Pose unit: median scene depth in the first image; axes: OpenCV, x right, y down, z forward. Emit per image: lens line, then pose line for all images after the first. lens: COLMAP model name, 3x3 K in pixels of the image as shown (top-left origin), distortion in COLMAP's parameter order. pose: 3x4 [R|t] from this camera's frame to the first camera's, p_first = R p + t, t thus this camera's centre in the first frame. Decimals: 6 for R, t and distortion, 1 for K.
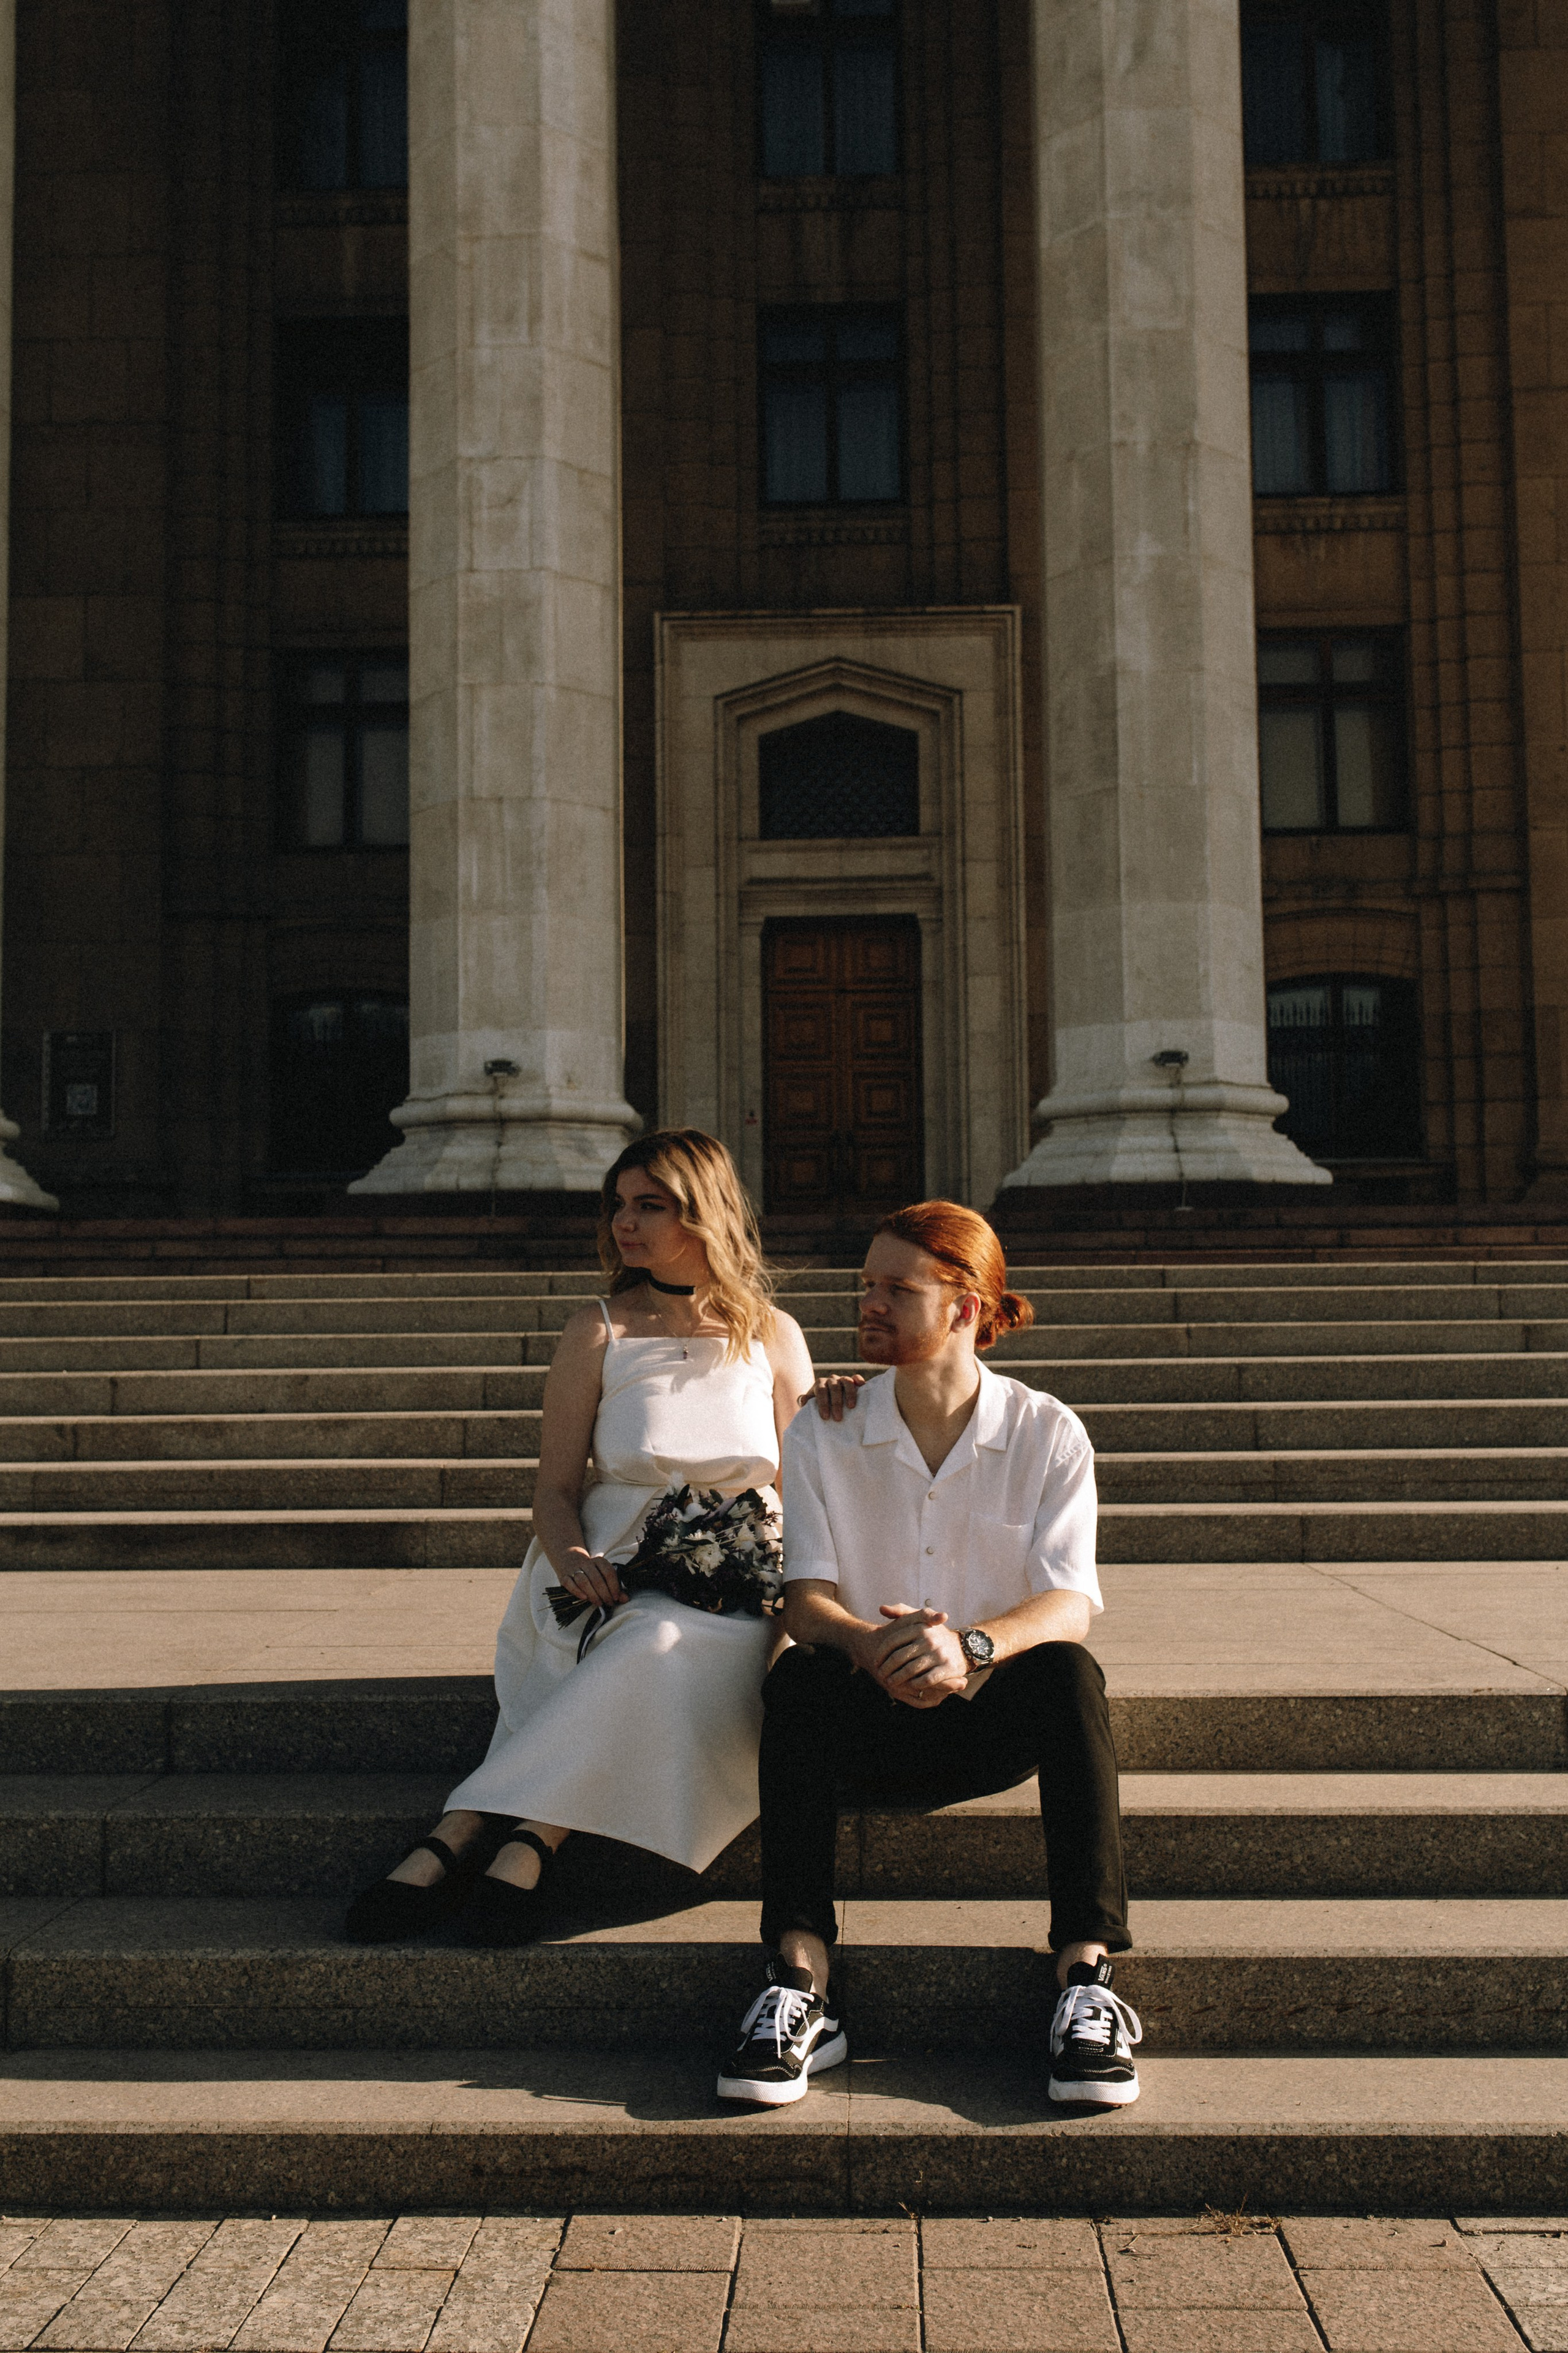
lens RADIAL K [[2293.4, 0, 800.9], [0, 2293.4, 1170.8], [0, 0, 1]] dist [0.016319, 0.011486]
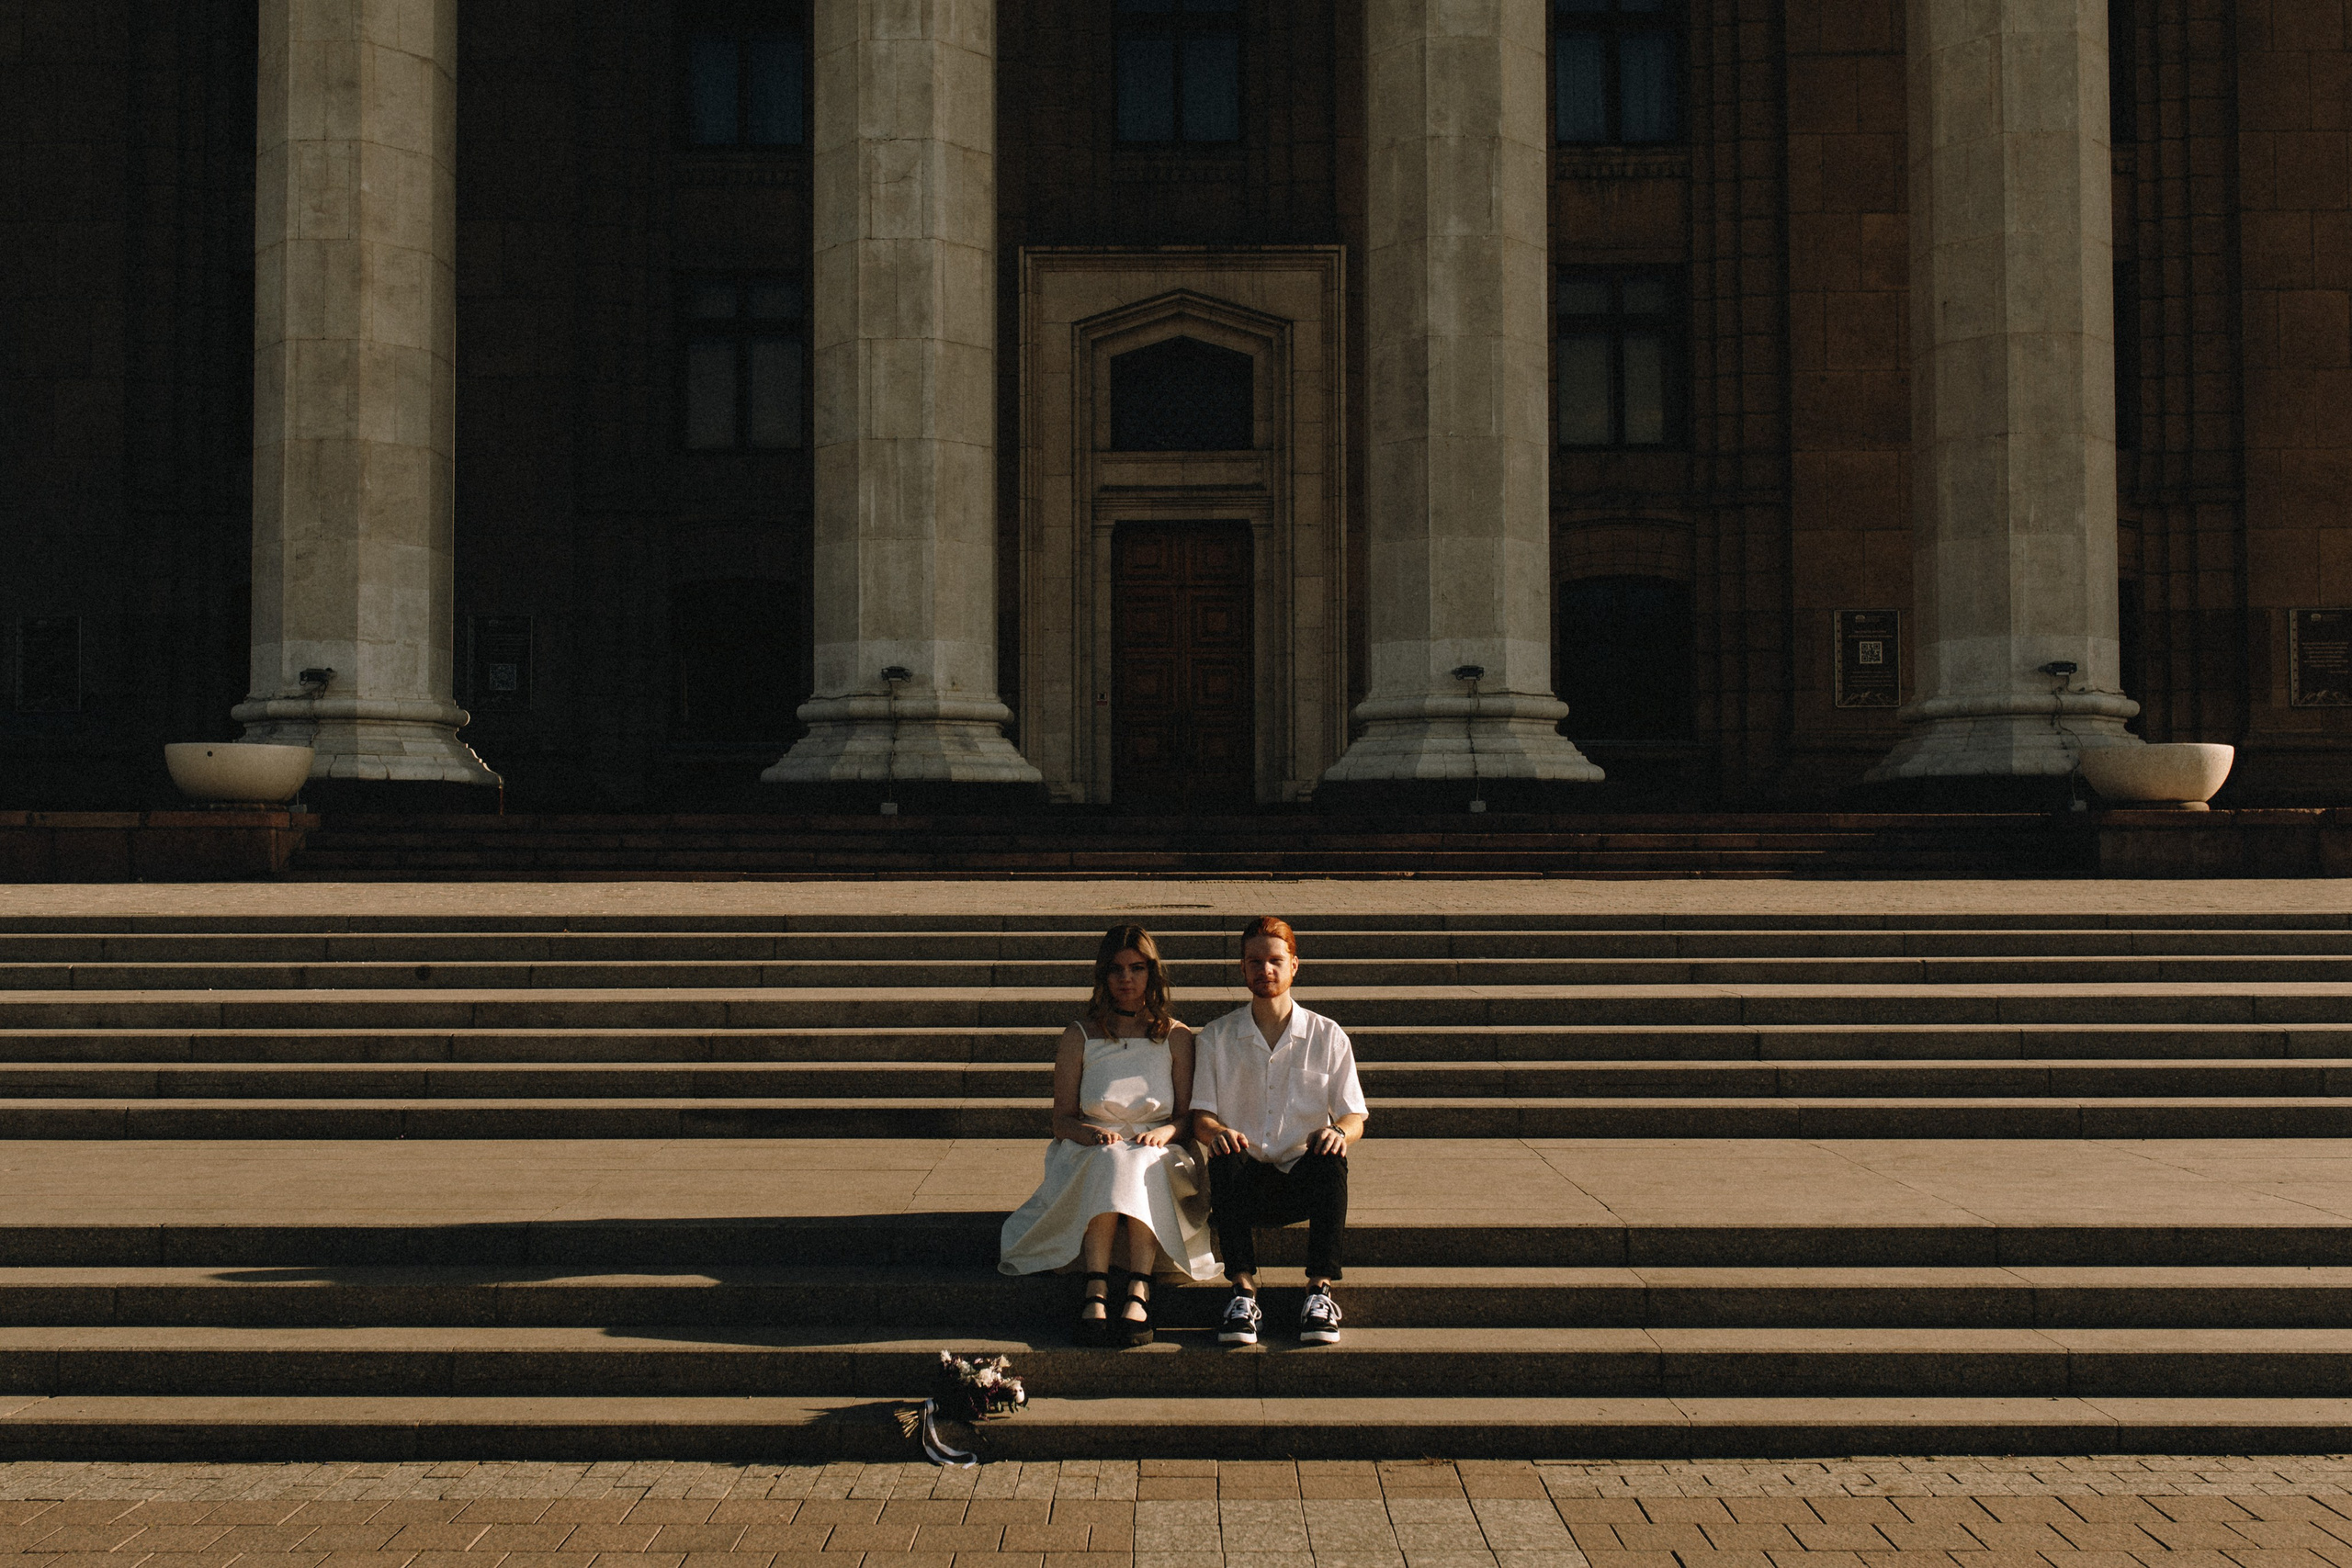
lens RADIAL K [[2292.4, 0, 1176.0], [0, 2292.4, 784.0], [0, 0, 1]] dist [0.016319, 0.011486]
pose [[0.999626, 0.009024, 0.025809, -0.017447], [-0.010171, 0.998951, 0.044641, -0.040803], [-0.025379, -0.044887, 0.998670, -0.162106]]
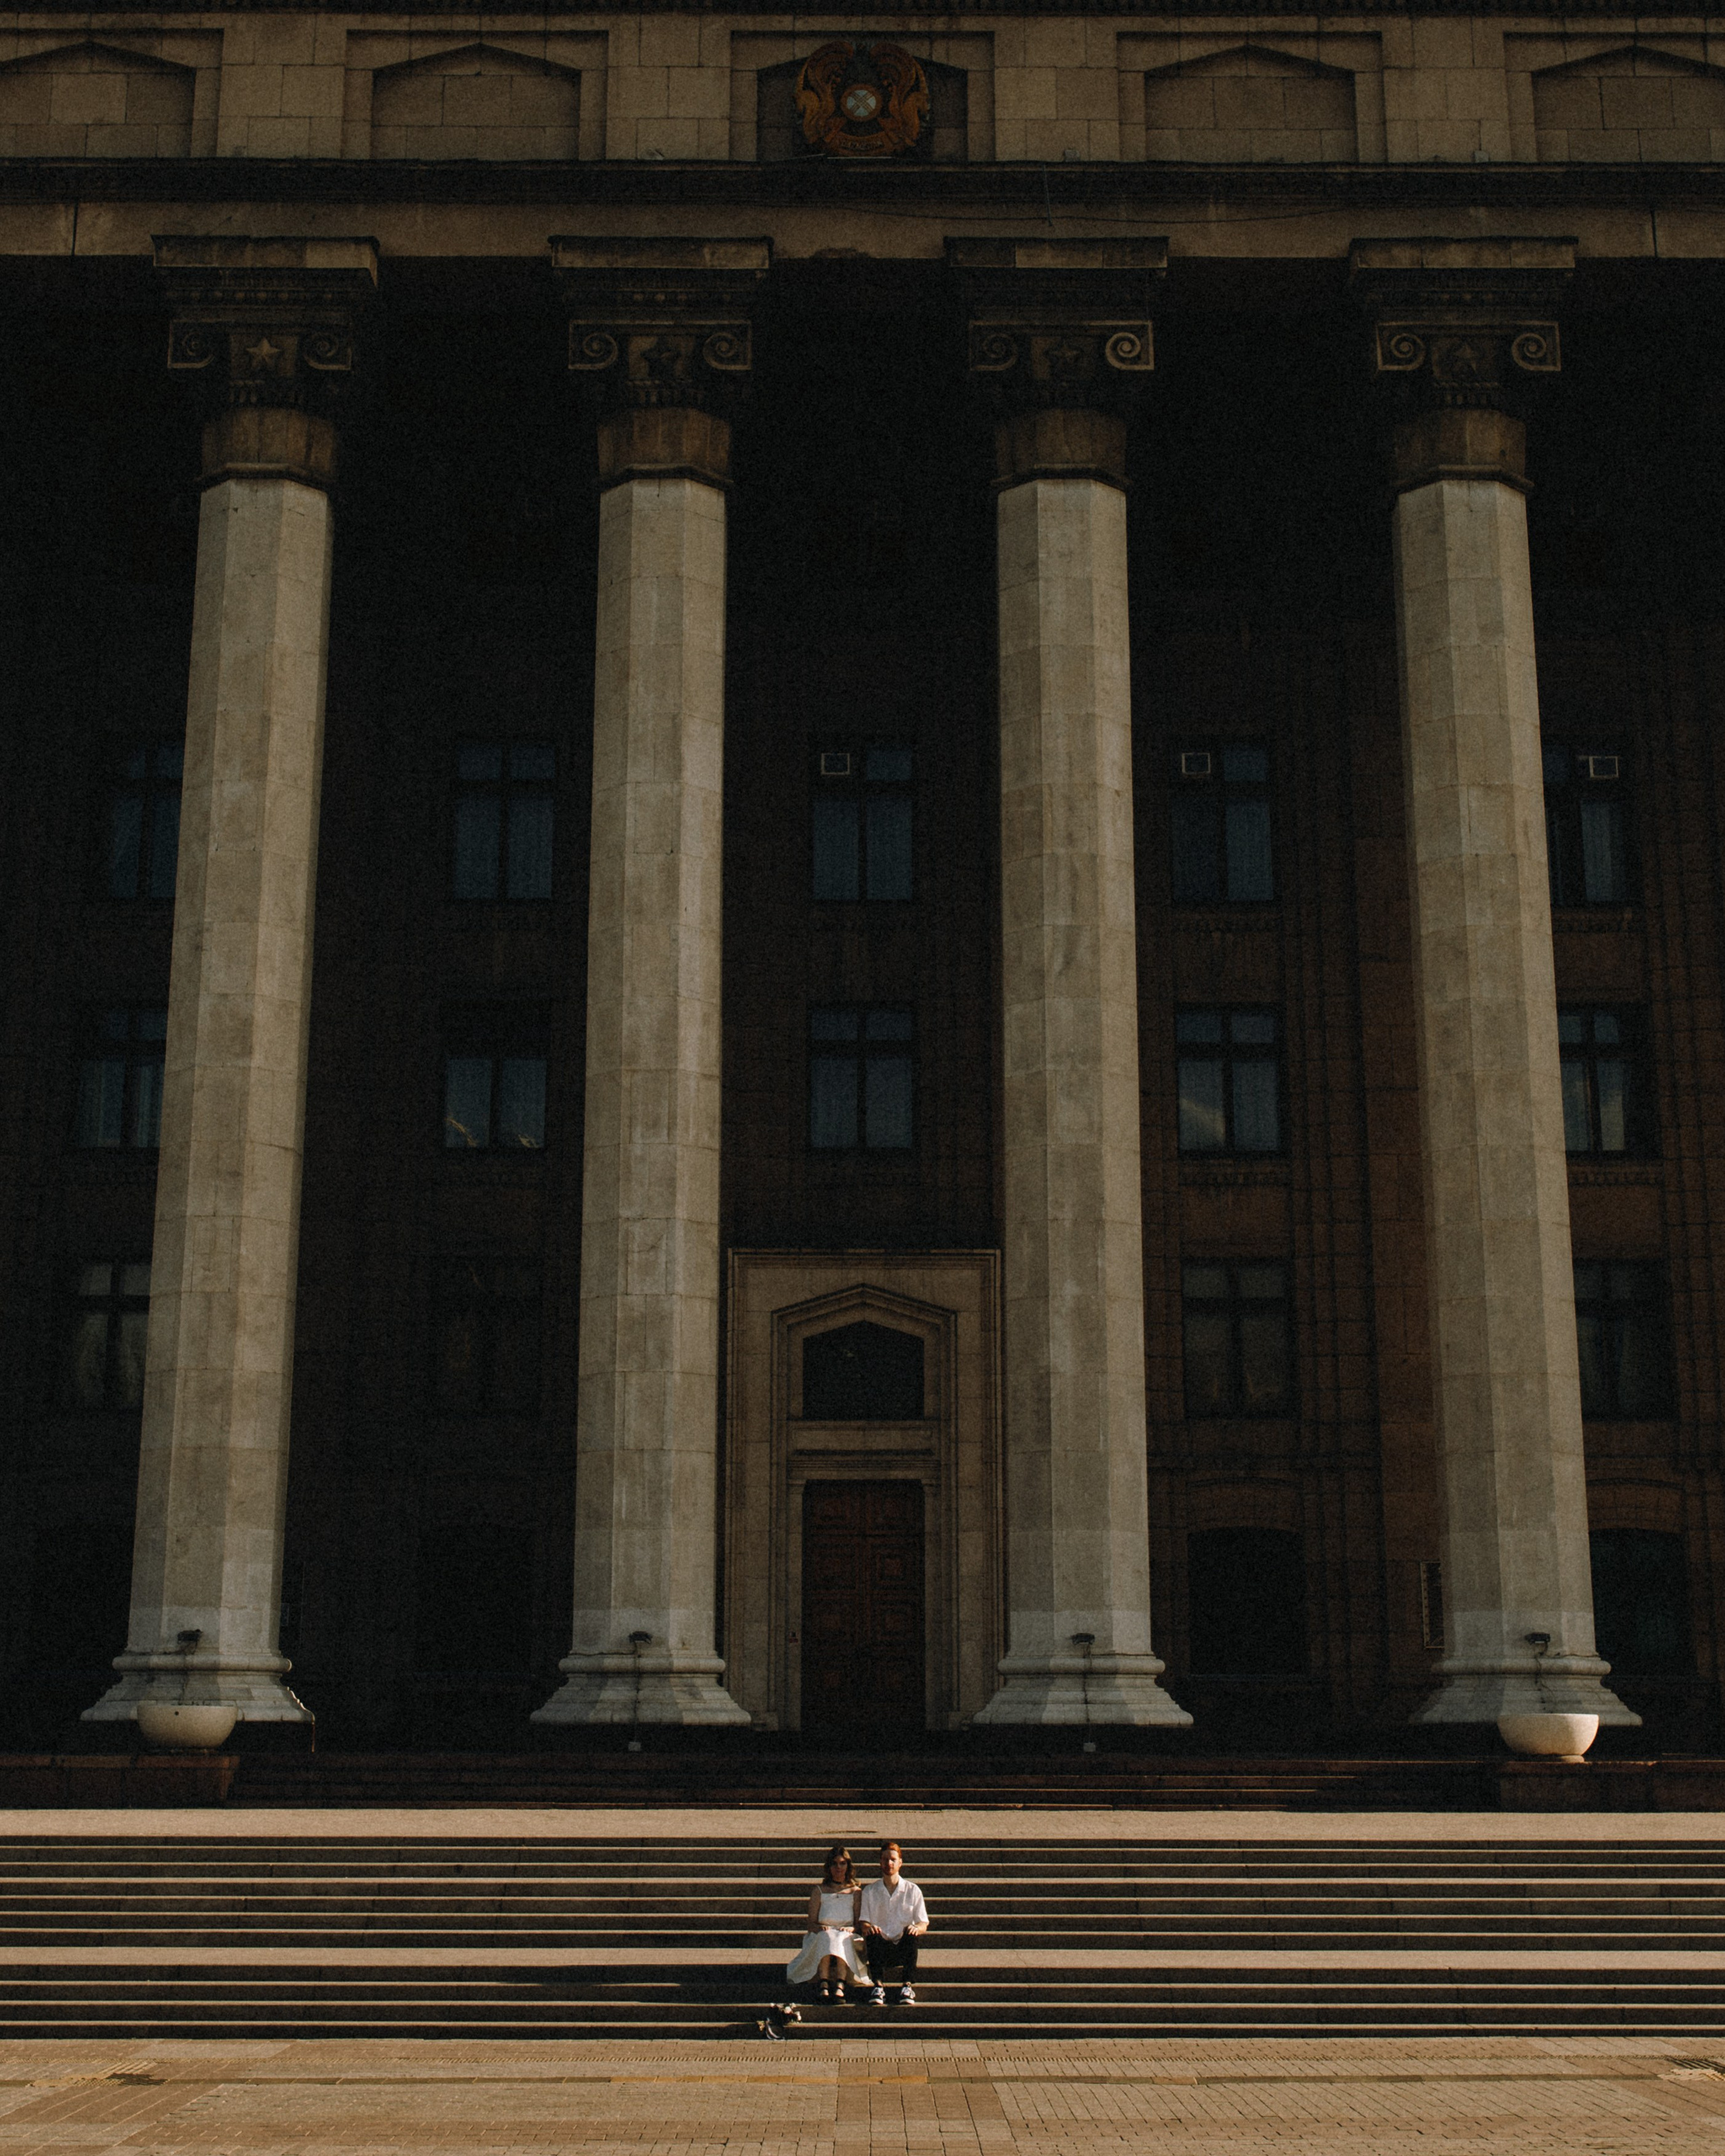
lens RADIAL K [[3302.8, 0, 863.5], [0, 3302.8, 805.5], [0, 0, 1]] dist [0.015124, -0.019843]
pose [[0.999544, 0.019535, 0.023015, -0.043211], [-0.014688, 0.980778, -0.194575, -0.154318], [-0.026374, 0.194148, 0.980618, -1.191535]]
